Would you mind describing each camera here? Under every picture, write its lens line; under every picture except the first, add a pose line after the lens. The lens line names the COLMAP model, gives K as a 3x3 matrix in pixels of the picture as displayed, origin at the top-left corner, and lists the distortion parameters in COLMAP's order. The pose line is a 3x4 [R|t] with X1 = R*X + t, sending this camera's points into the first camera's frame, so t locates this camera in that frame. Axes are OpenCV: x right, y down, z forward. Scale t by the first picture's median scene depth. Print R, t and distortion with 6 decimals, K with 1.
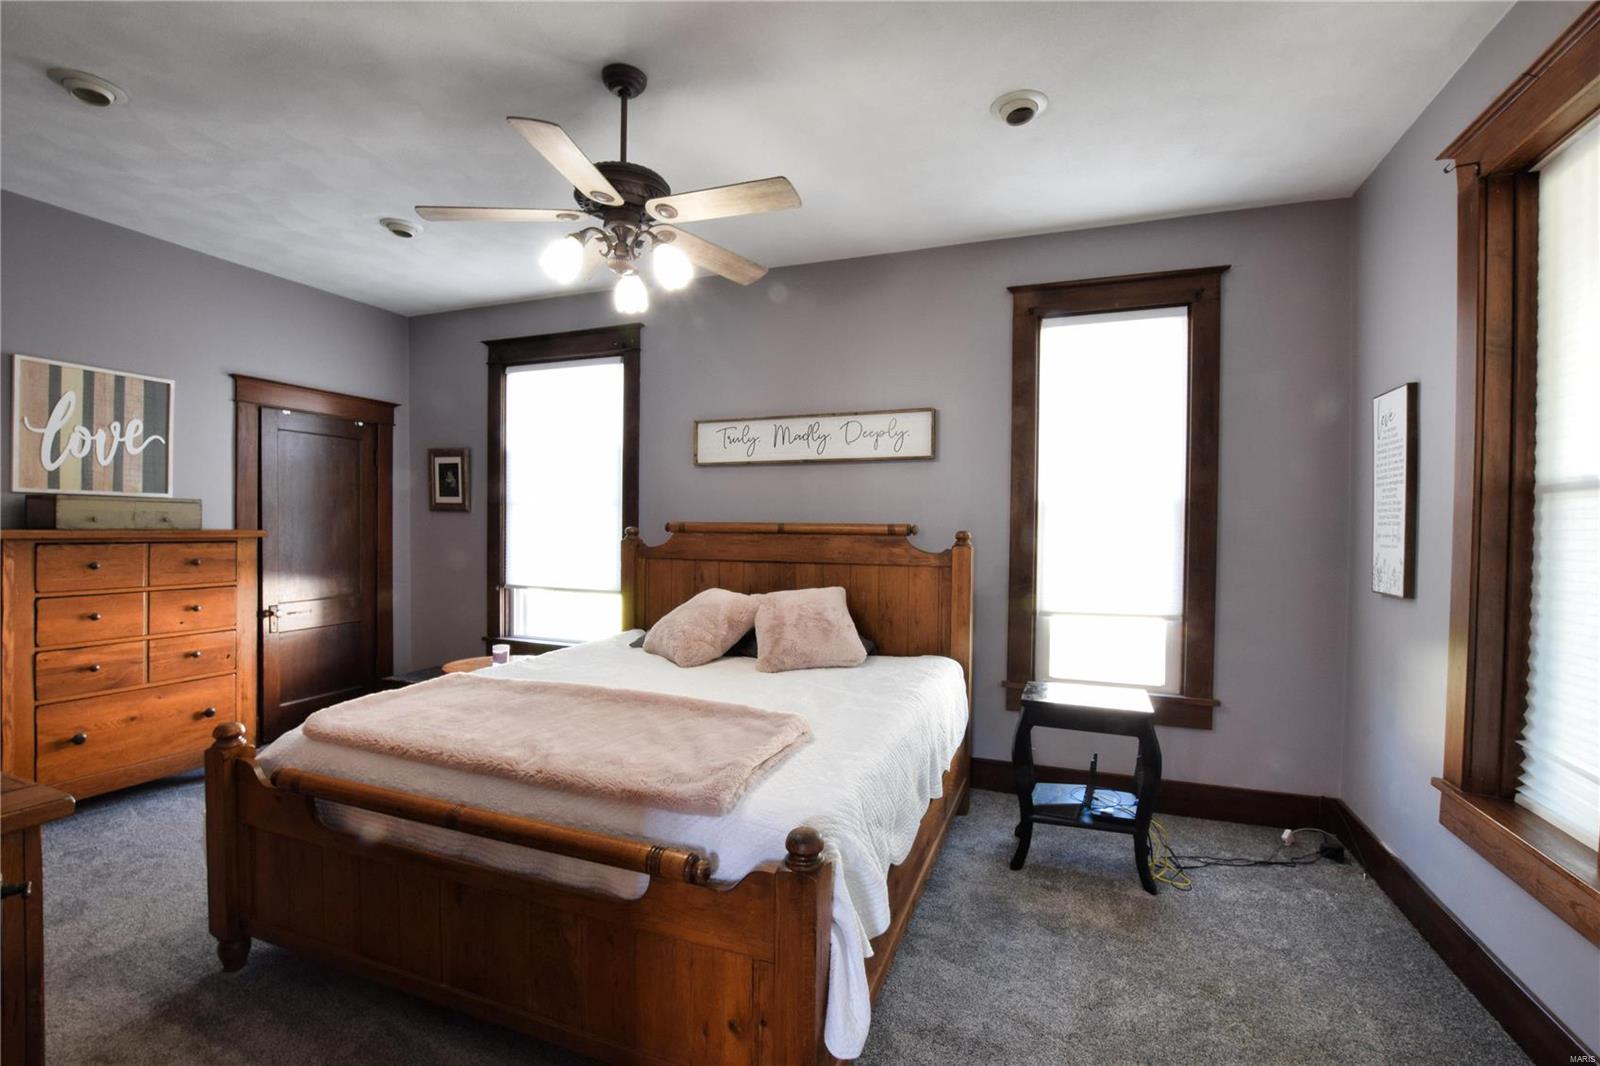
lens RADIAL K [[680.6, 0, 800.0], [0, 680.6, 533.0], [0, 0, 1]] dist [-0.045729, 0.000003]
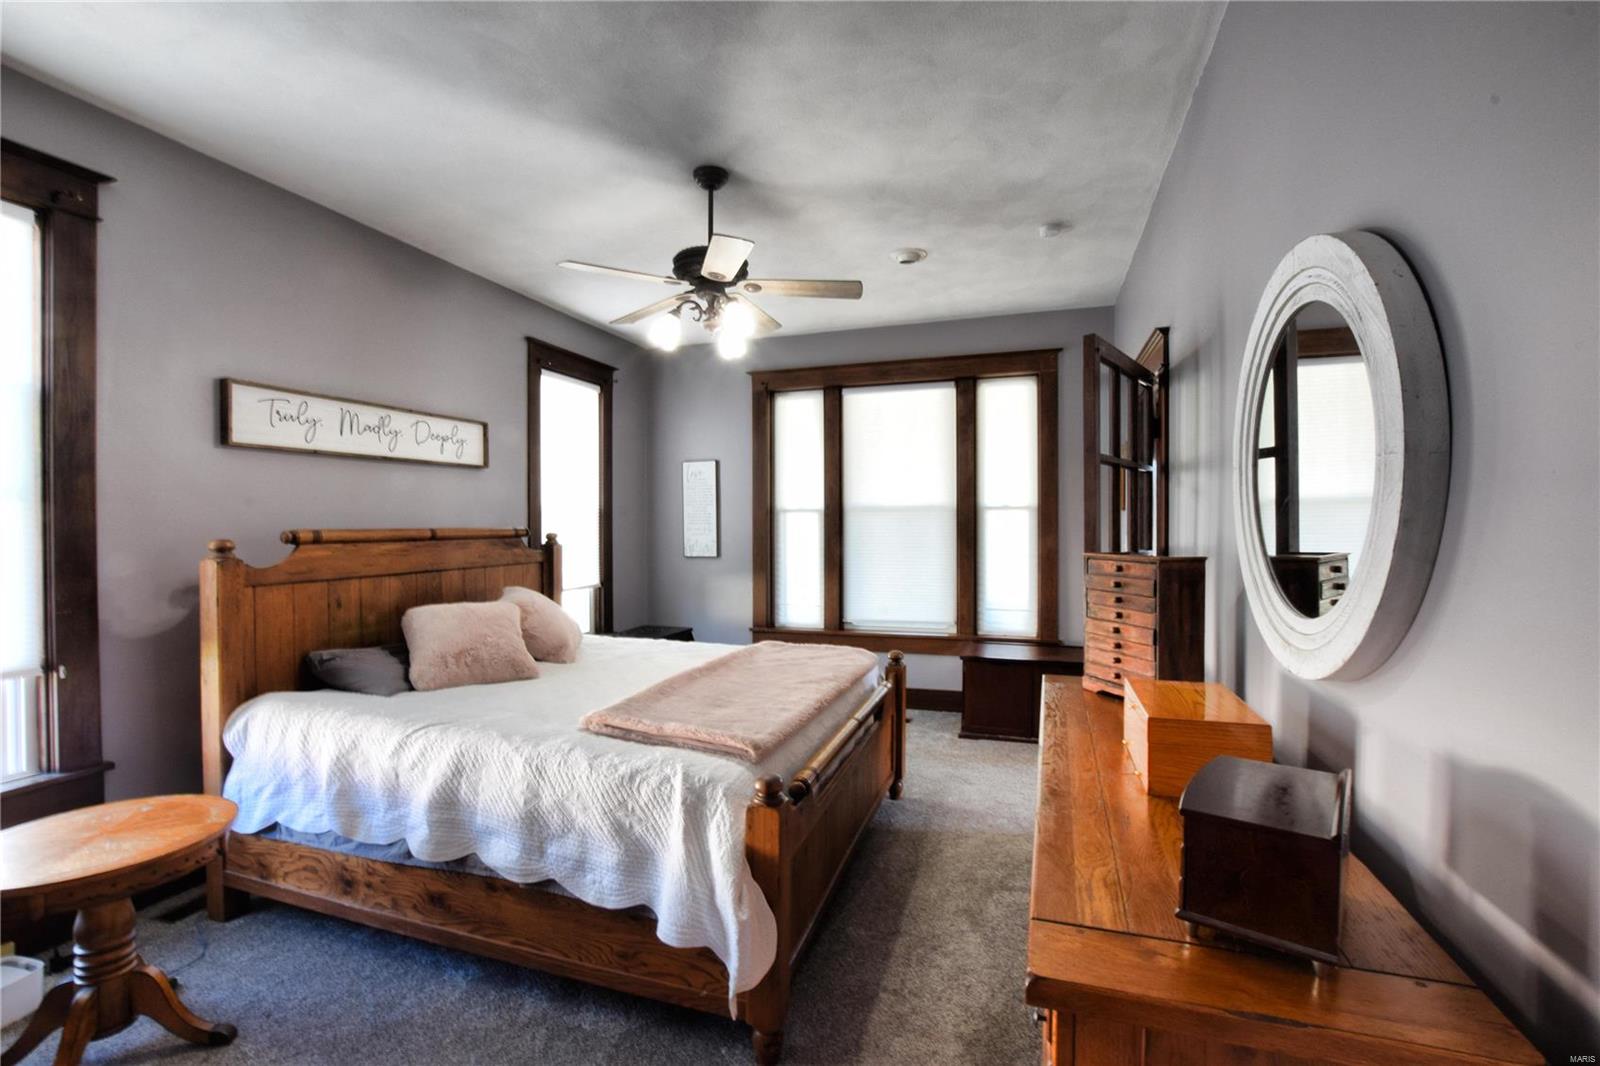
lens RADIAL K [[707.8, 0, 800.0], [0, 707.8, 533.0], [0, 0, 1]] dist [-0.028231, 0.000332]
pose [[-0.043536, -0.023796, 0.998768, -1.016868], [0.019723, 0.999501, 0.024673, -0.023040], [-0.998857, 0.020772, -0.043045, 0.559846]]
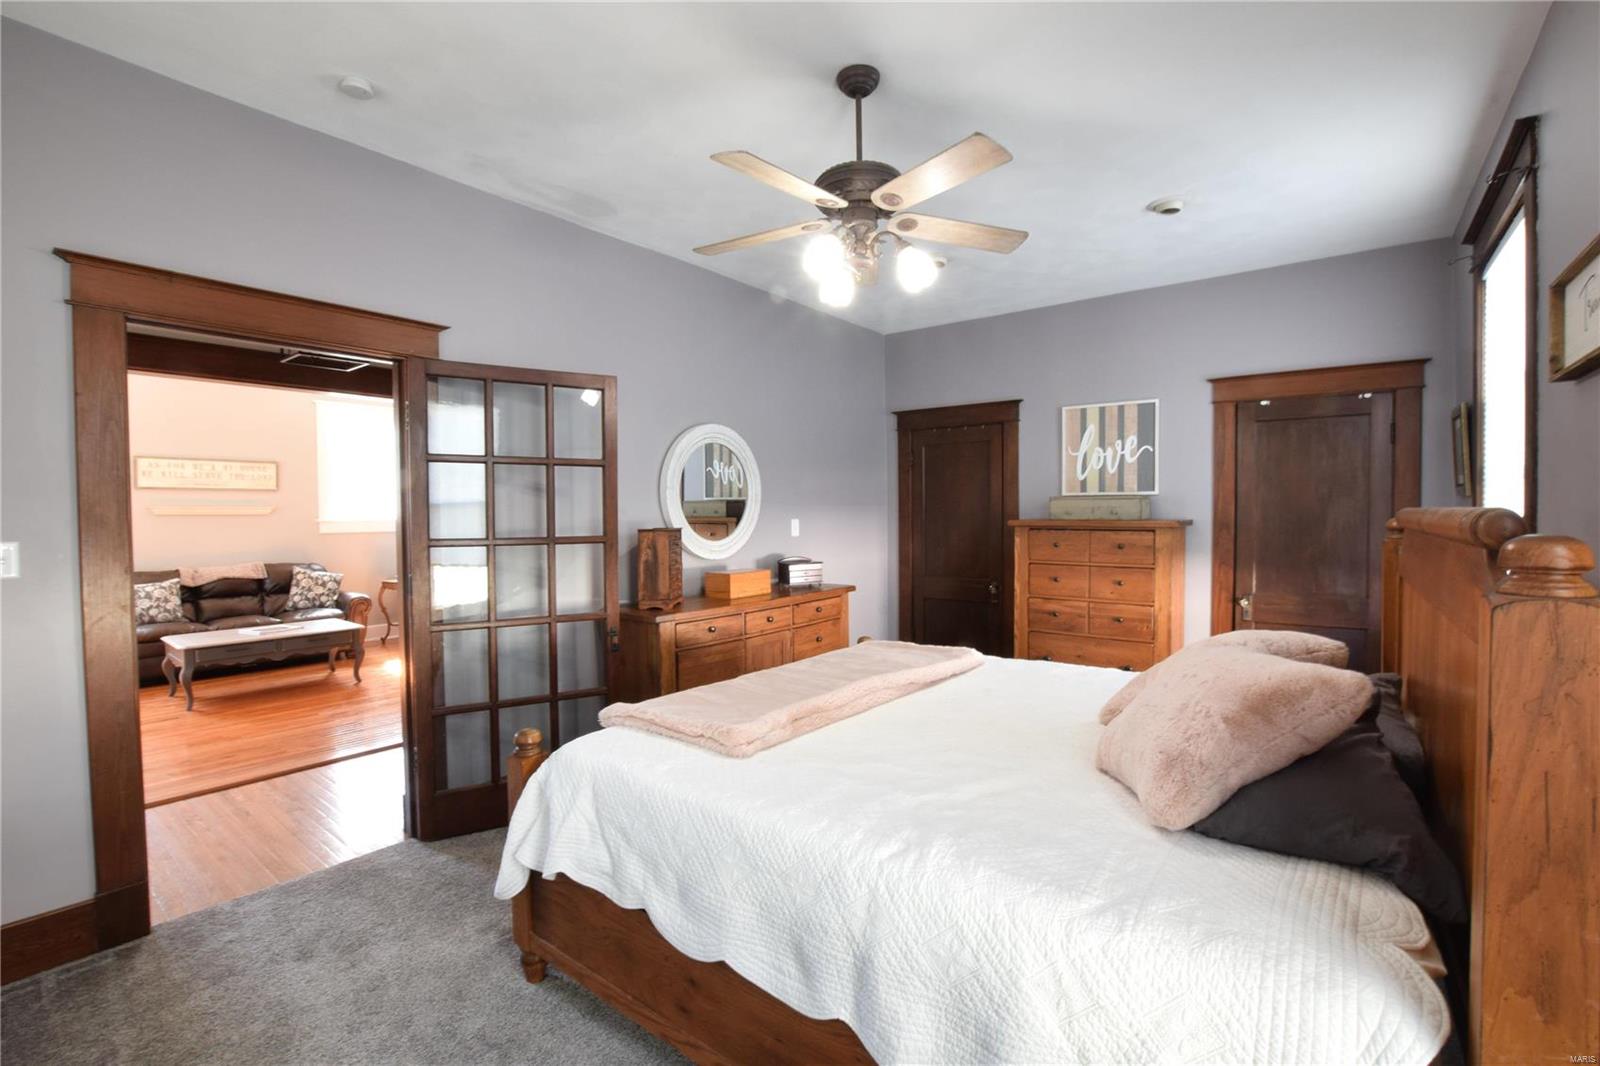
lens RADIAL K [[691.0, 0, 822.7], [0, 691.0, 531.5], [0, 0, 1]] dist [-0.033240, -0.000063]
pose [[-0.275548, 0.016578, -0.961144, 0.476991], [-0.009910, 0.999749, 0.020084, -0.004265], [0.961236, 0.015059, -0.275315, 0.783140]]
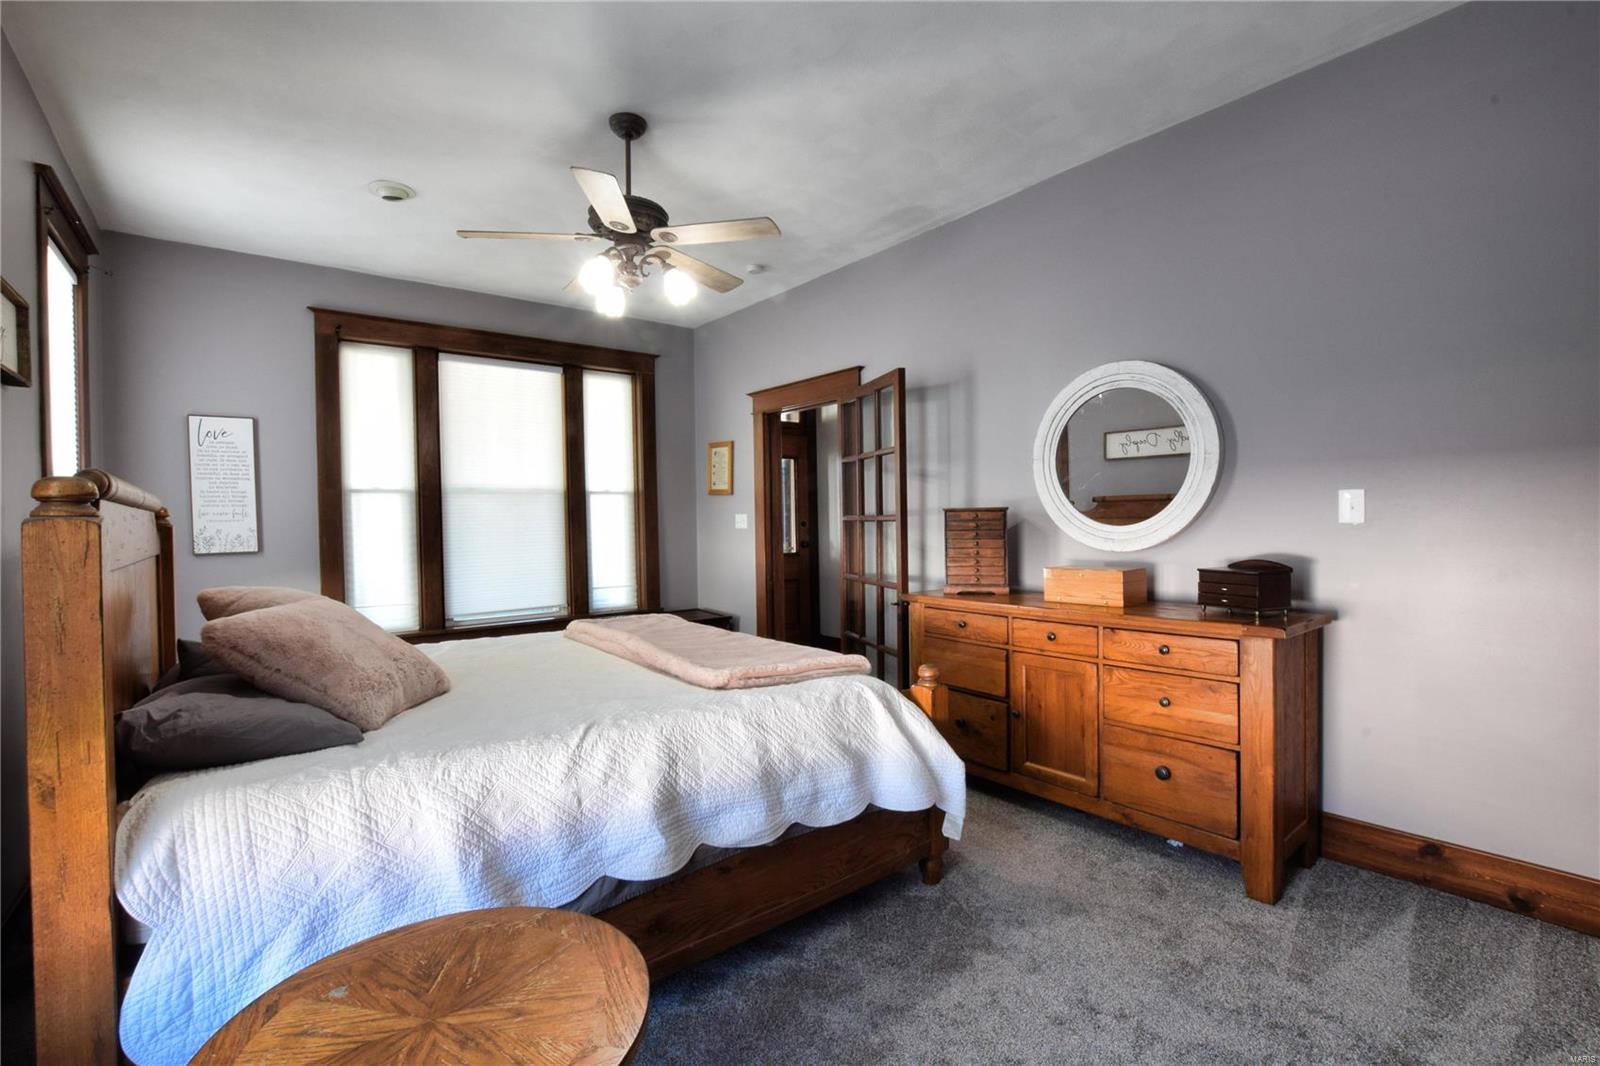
lens RADIAL K [[707.8, 0, 800.0], [0, 707.8, 533.0], [0, 0, 1]] dist [-0.028231, 0.000332]
pose [[-0.864910, -0.004566, 0.501906, -0.738327], [0.015820, 0.999214, 0.036353, 0.009218], [-0.501677, 0.039382, -0.864158, 1.234391]]
